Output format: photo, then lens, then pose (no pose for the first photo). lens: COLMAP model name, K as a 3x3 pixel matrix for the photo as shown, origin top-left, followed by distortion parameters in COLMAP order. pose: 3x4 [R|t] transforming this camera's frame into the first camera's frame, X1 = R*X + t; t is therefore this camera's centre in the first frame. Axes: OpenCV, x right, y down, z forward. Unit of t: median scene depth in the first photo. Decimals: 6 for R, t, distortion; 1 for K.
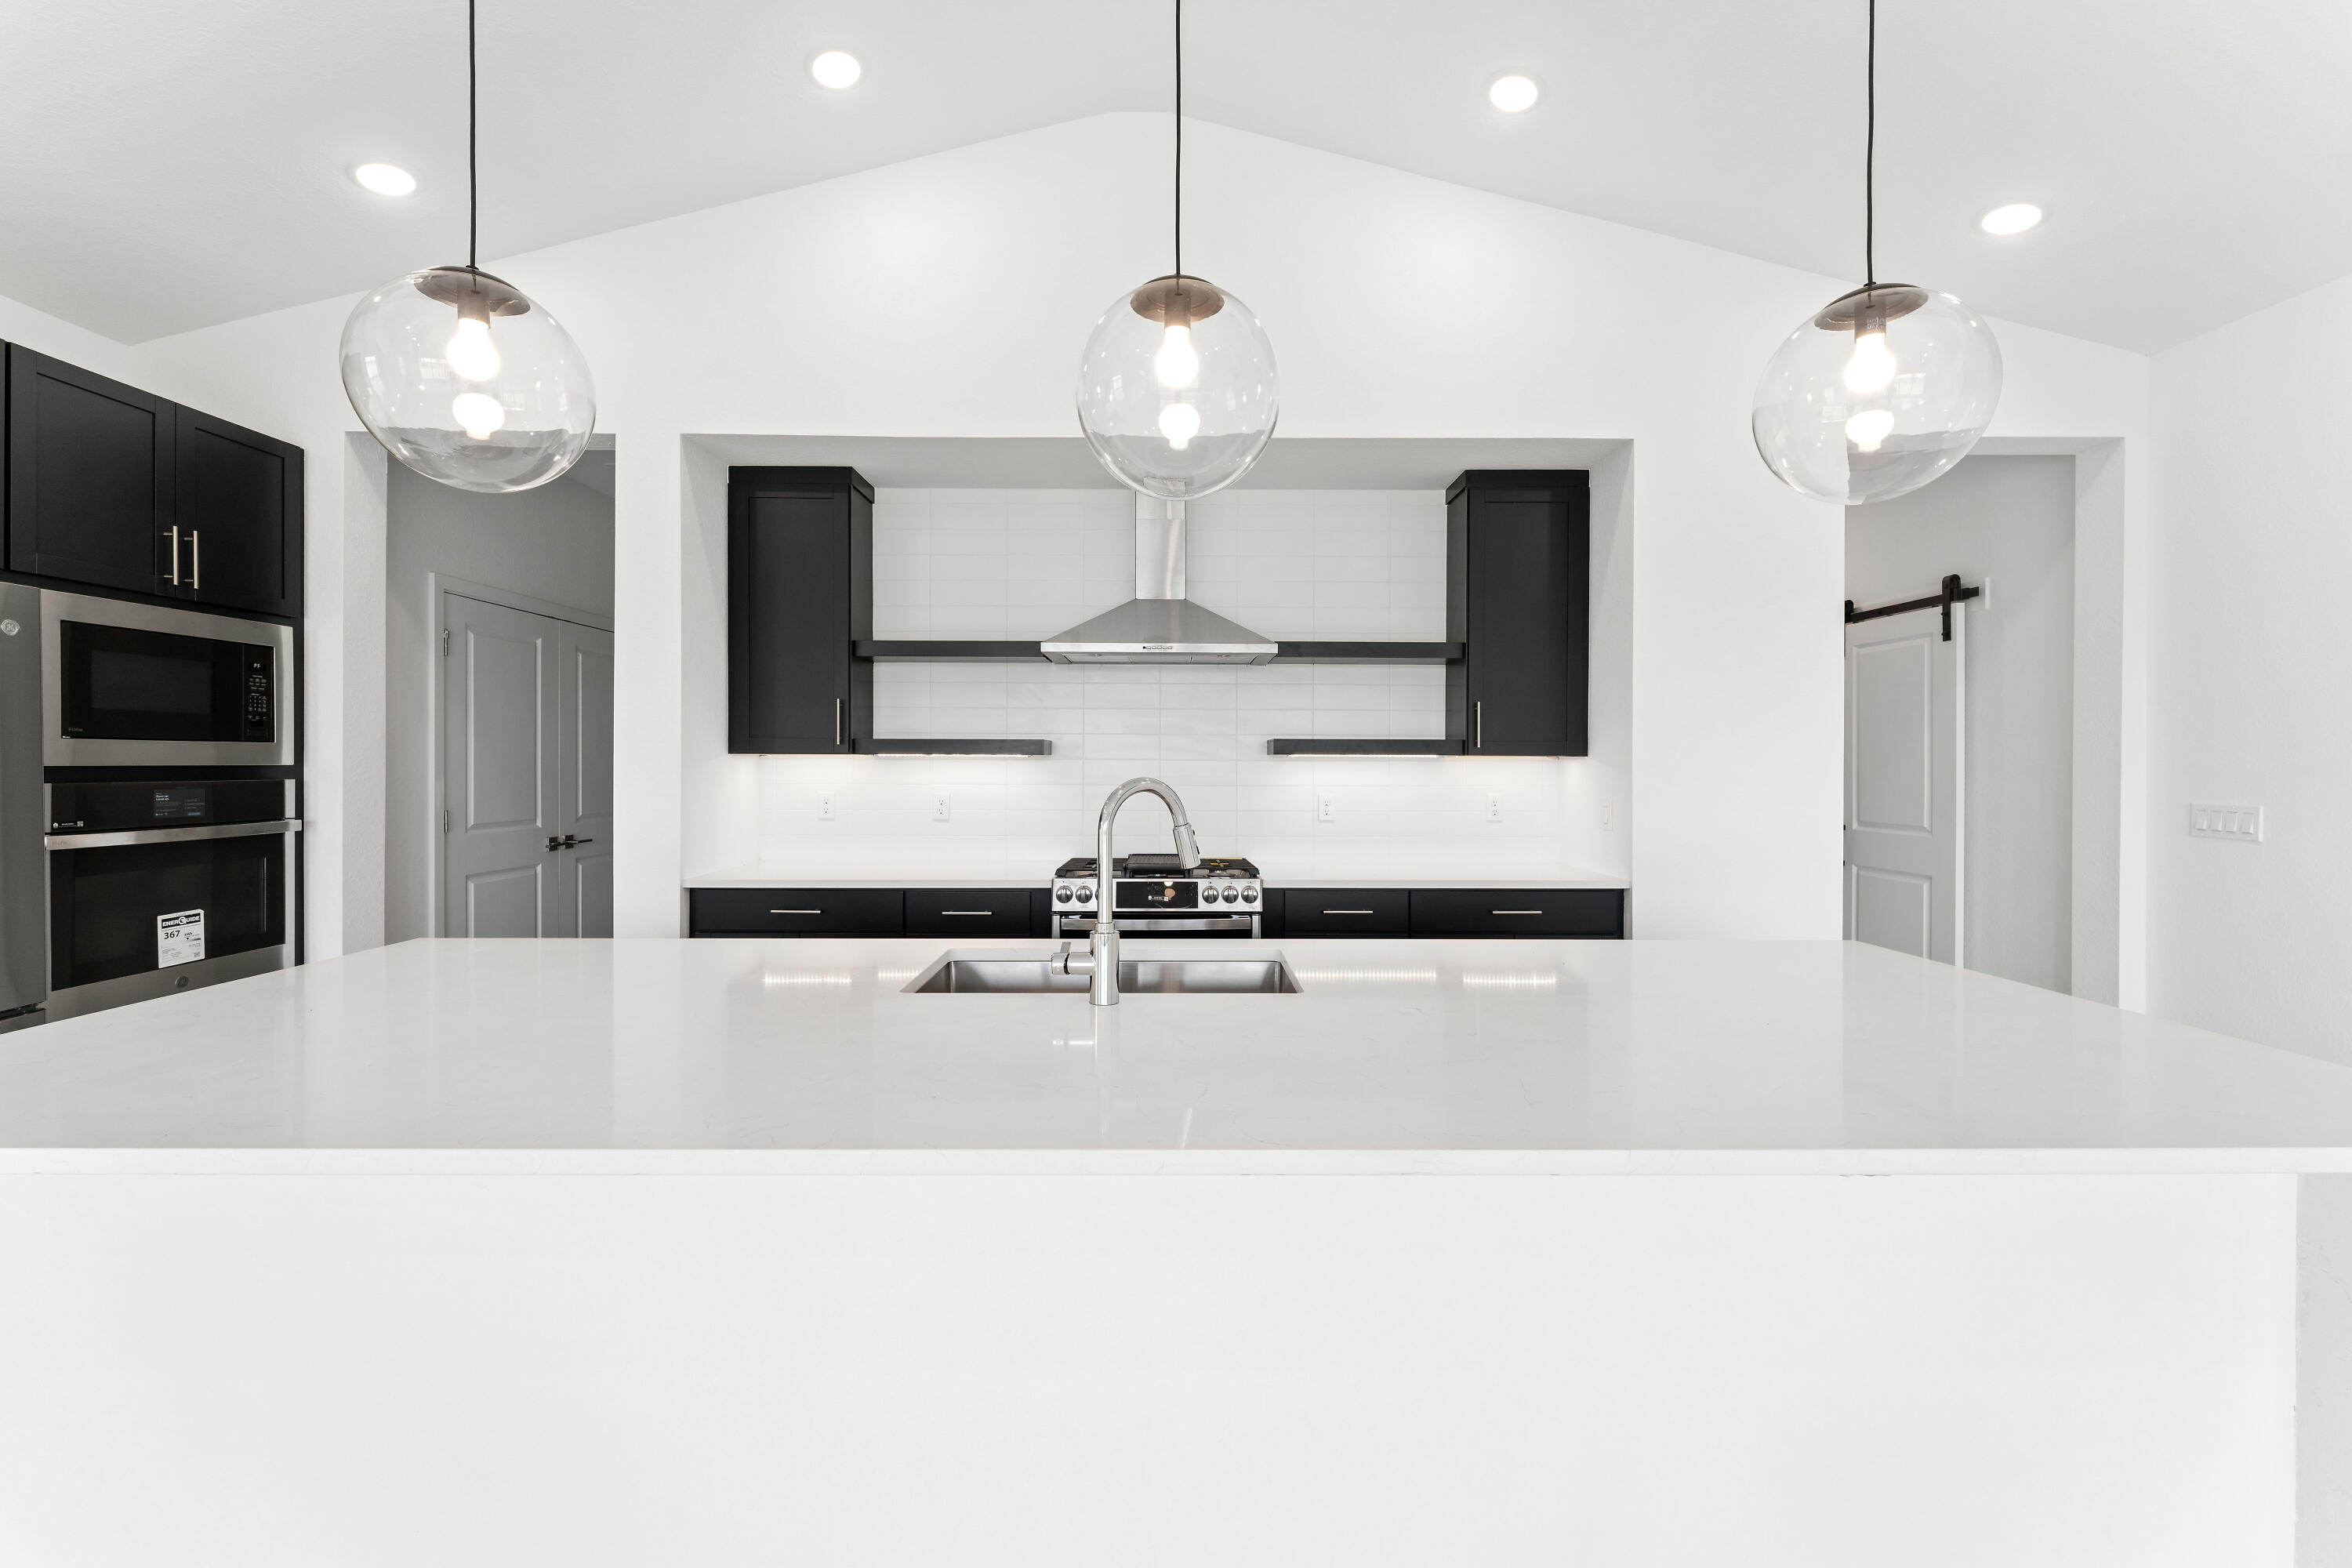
lens RADIAL K [[948.8, 0, 1175.3], [0, 948.8, 770.4], [0, 0, 1]] dist [-0.000709, 0.000505]
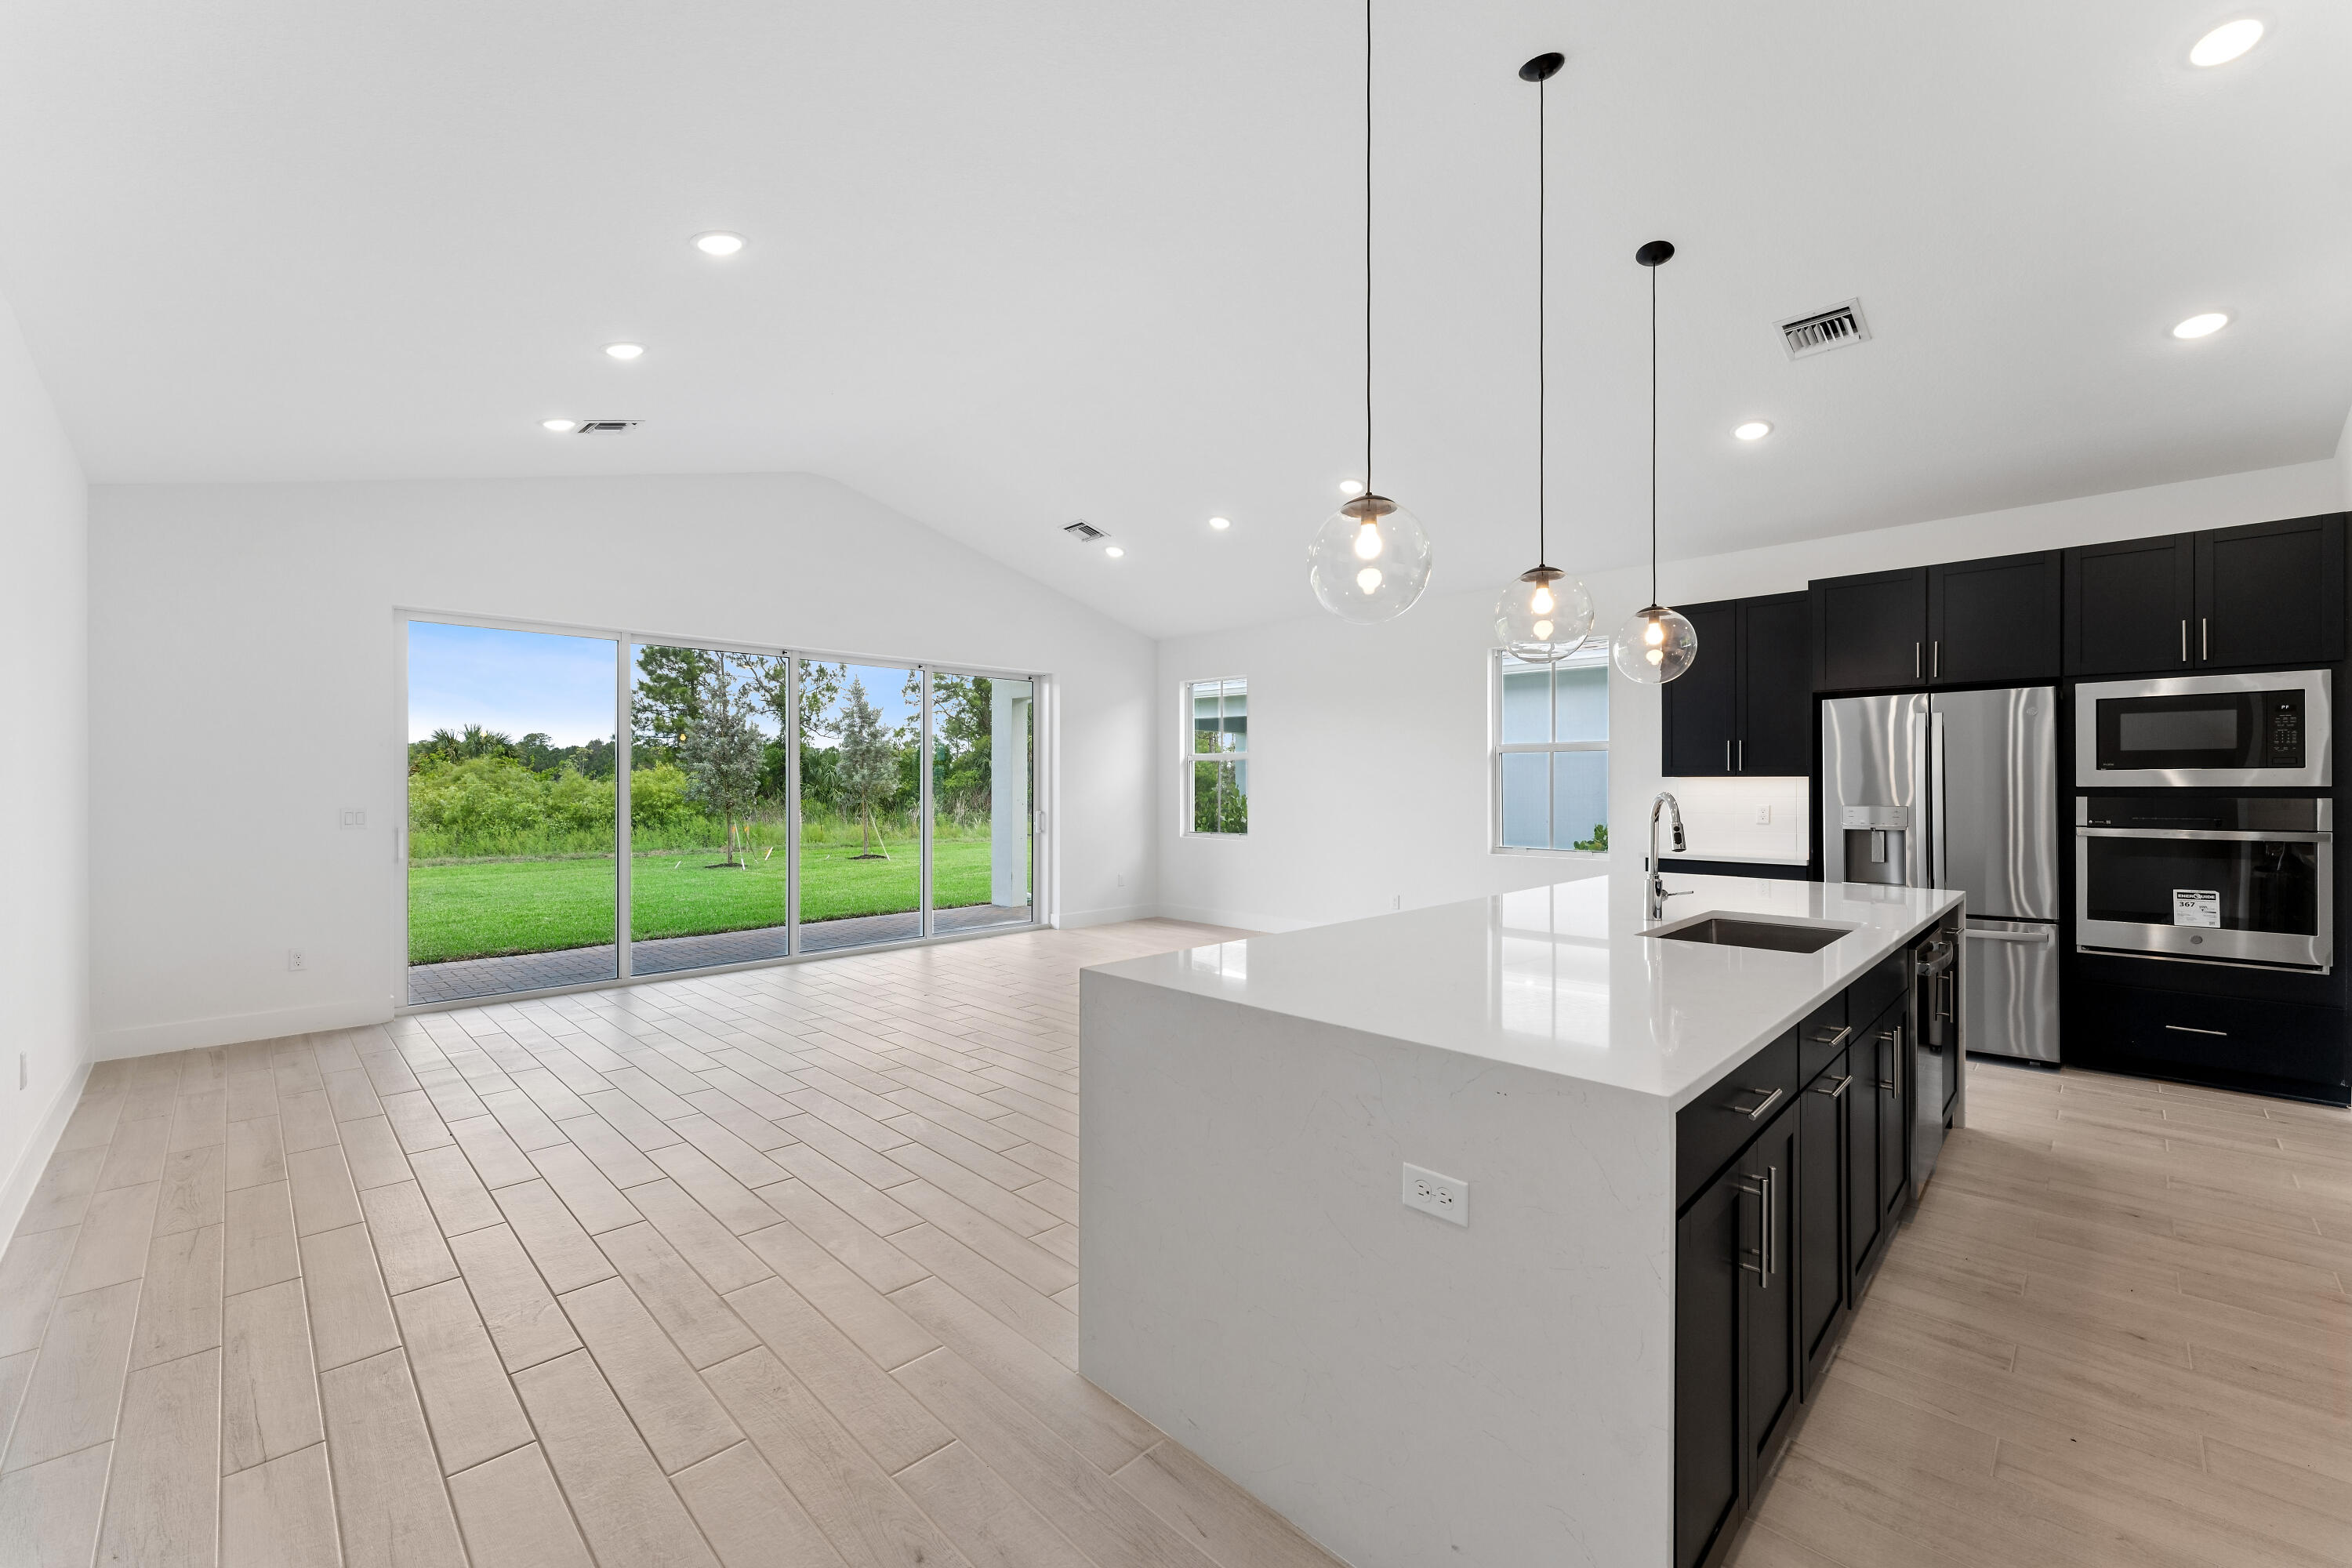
lens RADIAL K [[948.8, 0, 1171.4], [0, 948.8, 786.4], [0, 0, 1]] dist [-0.000709, 0.000505]
pose [[-0.714869, -0.000120, -0.699259, 0.862685], [-0.004745, 0.999978, 0.004678, -0.003580], [0.699243, 0.006662, -0.714853, 0.791635]]
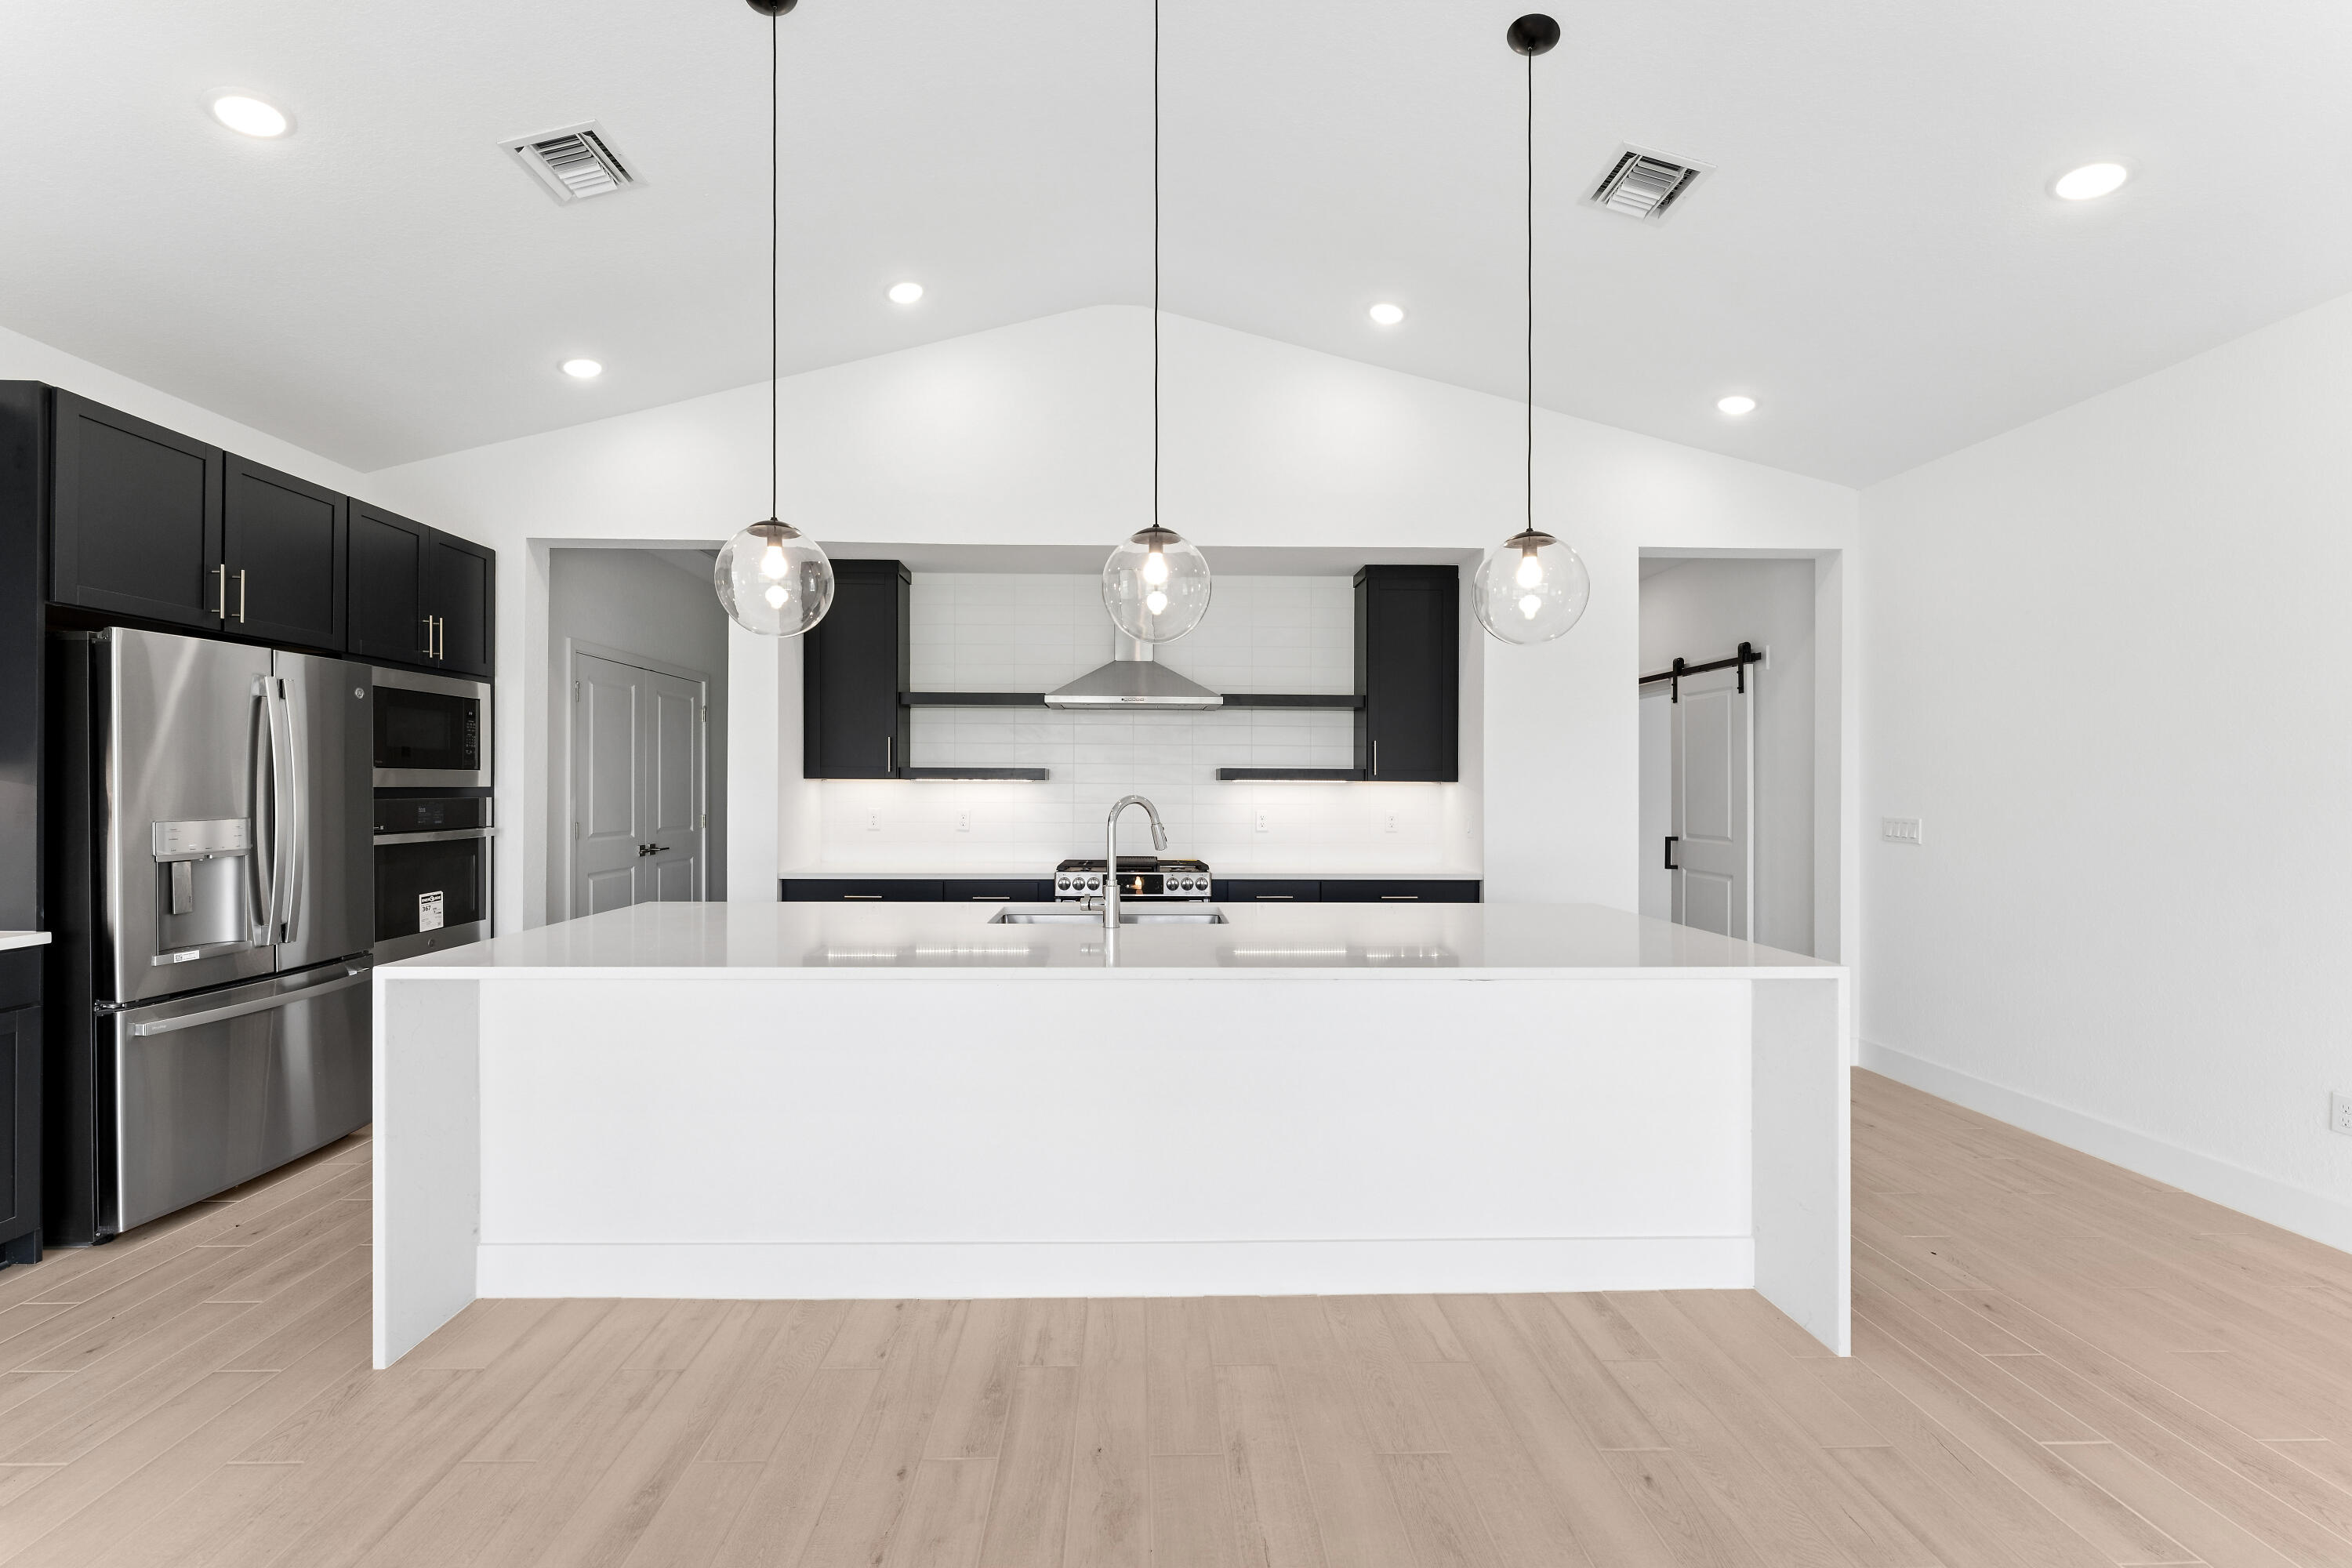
lens RADIAL K [[948.8, 0, 1149.6], [0, 948.8, 790.6], [0, 0, 1]] dist [-0.000709, 0.000505]
pose [[0.999902, 0.001682, 0.013877, -0.013999], [-0.001646, 0.999995, -0.002652, 0.001616], [-0.013881, 0.002629, 0.999900, -0.339014]]
